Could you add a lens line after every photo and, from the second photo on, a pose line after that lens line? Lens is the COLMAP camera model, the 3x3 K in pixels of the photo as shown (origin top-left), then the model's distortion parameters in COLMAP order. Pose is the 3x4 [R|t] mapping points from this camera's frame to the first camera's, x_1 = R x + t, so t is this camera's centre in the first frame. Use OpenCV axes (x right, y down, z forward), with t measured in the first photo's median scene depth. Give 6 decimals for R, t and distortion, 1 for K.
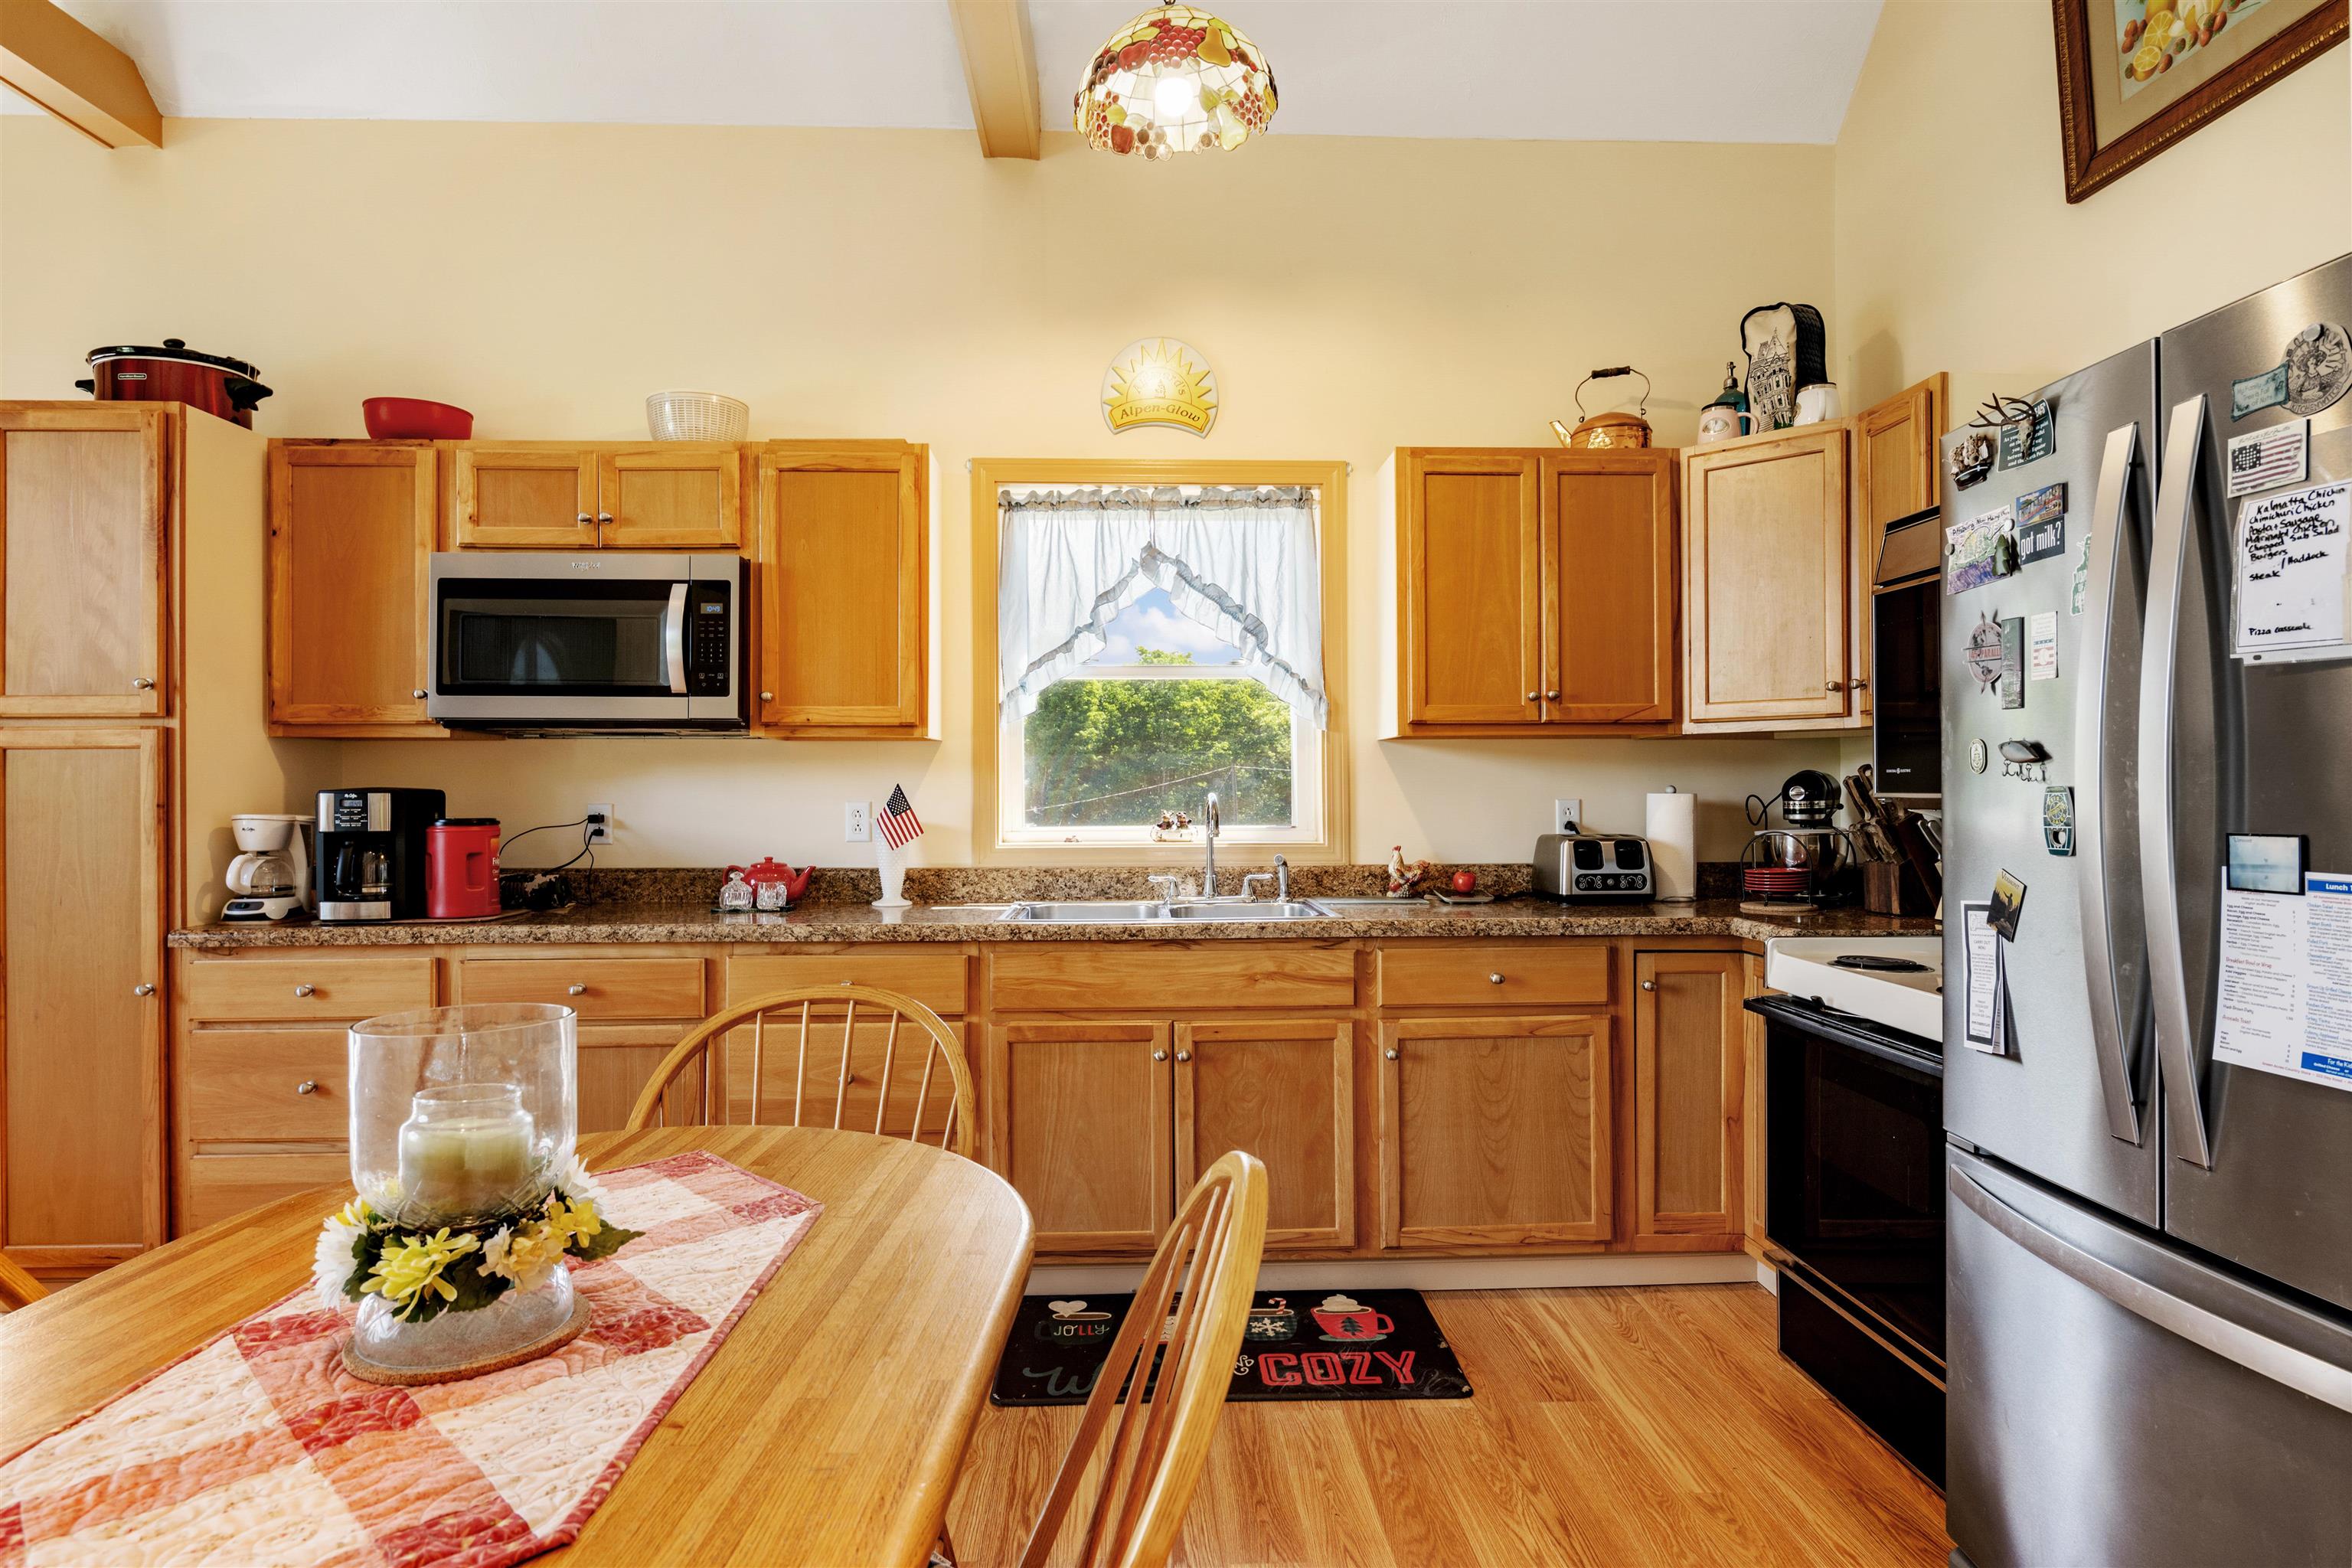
lens RADIAL K [[1242.5, 0, 1176.9], [0, 1242.5, 788.8], [0, 0, 1]] dist [-0.011218, 0.001825]
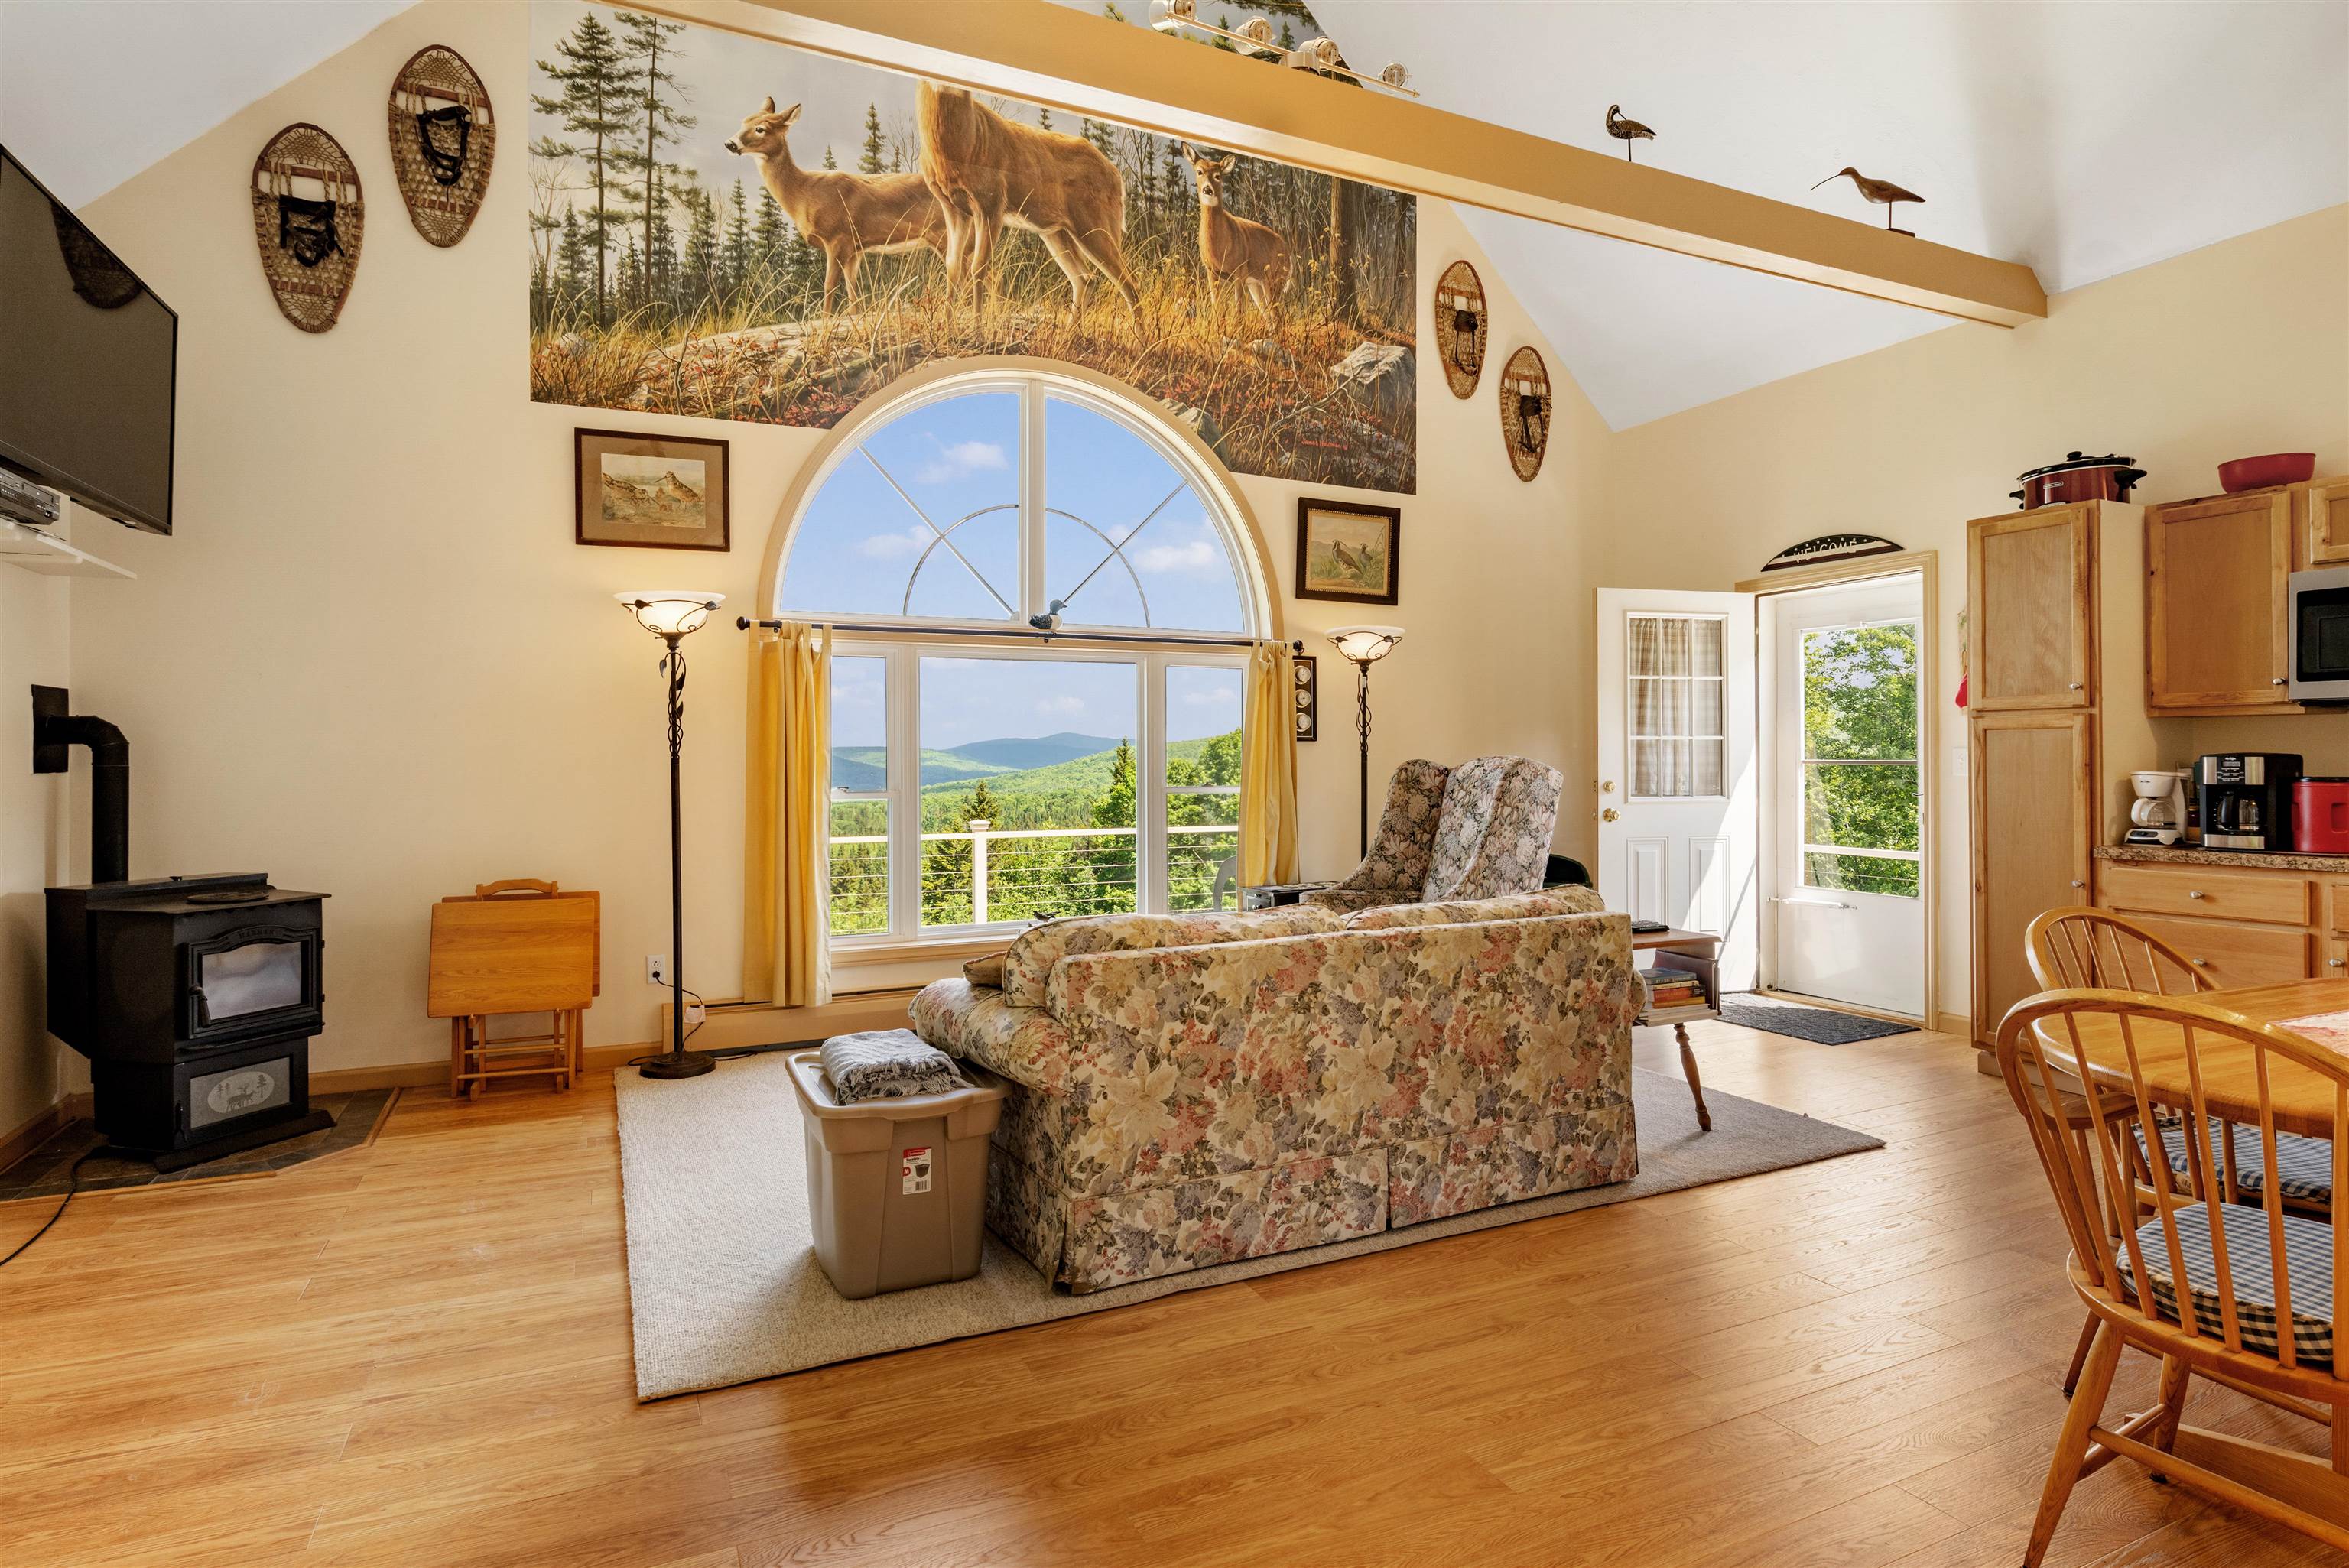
lens RADIAL K [[1240.8, 0, 1172.9], [0, 1240.8, 745.8], [0, 0, 1]] dist [-0.011218, 0.001825]
pose [[0.390671, -0.006917, -0.920505, 0.134056], [0.001513, 0.999975, -0.006872, -0.001107], [0.920529, 0.001292, 0.390671, -0.601365]]
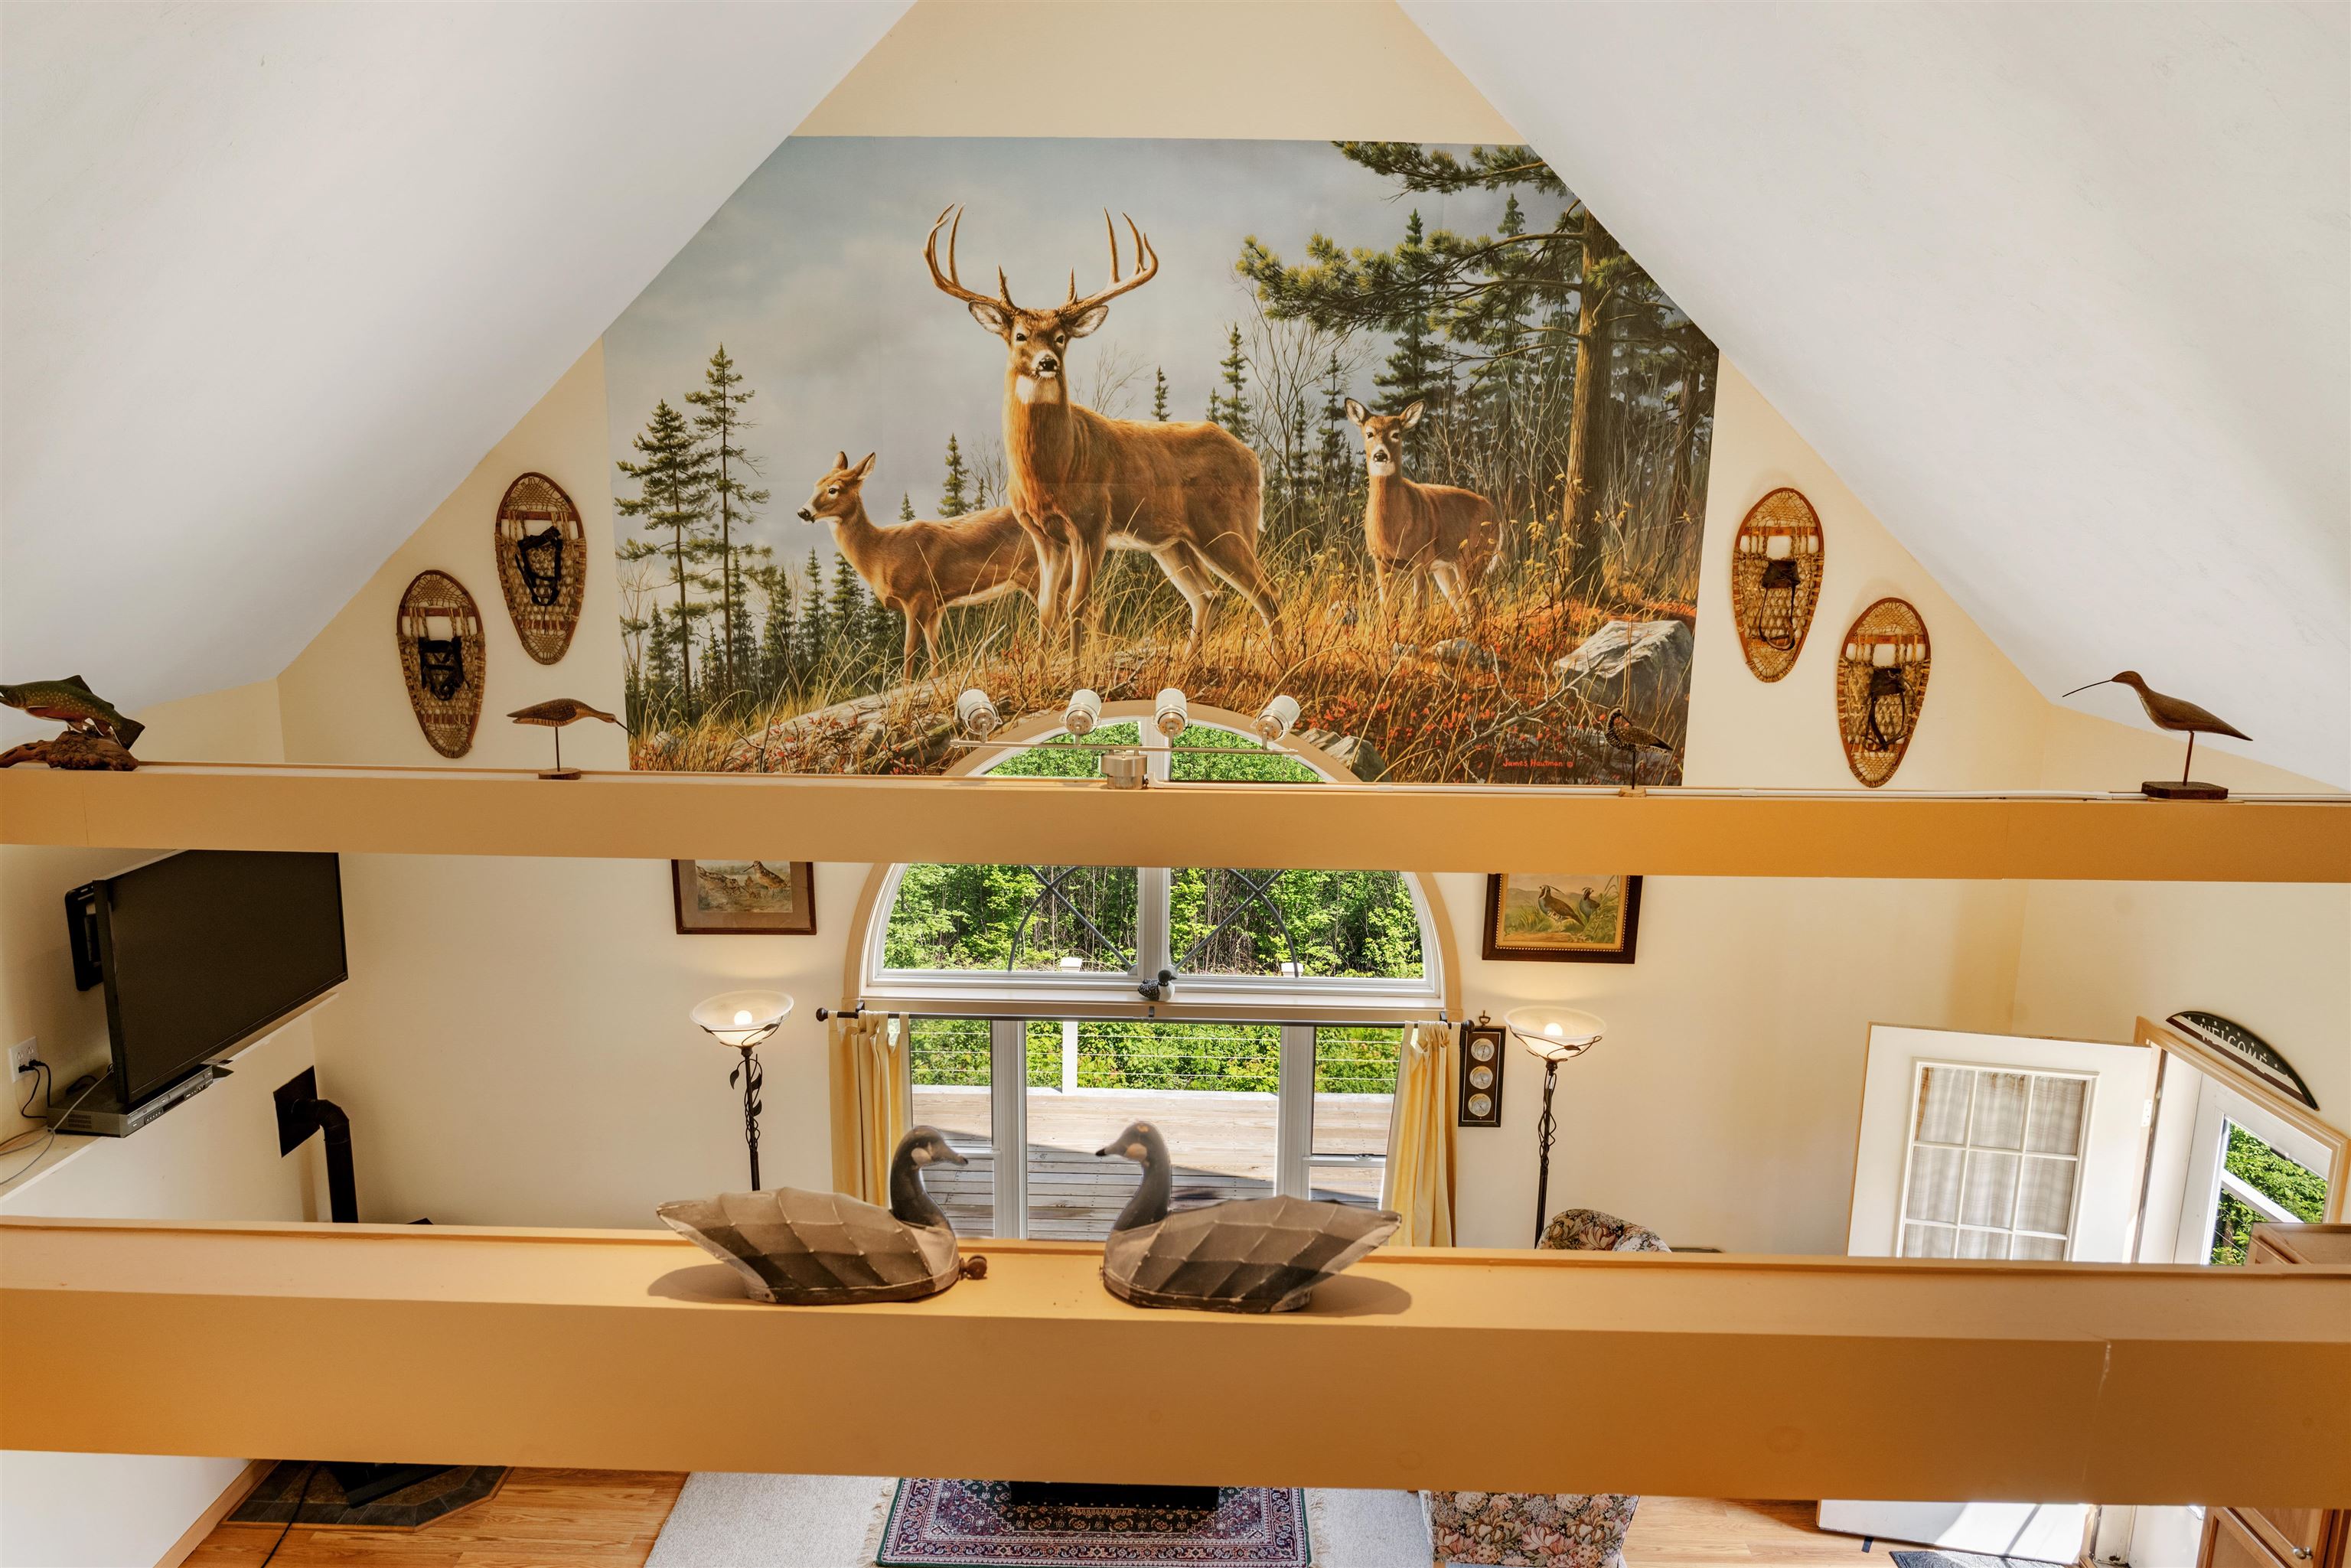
lens RADIAL K [[1599.2, 0, 1161.2], [0, 1599.2, 779.6], [0, 0, 1]] dist [-0.004890, -0.002020]
pose [[-0.064043, 0.198038, -0.978100, 0.385142], [-0.010895, 0.979915, 0.199119, -0.916531], [0.997888, 0.023409, -0.060599, 0.091290]]
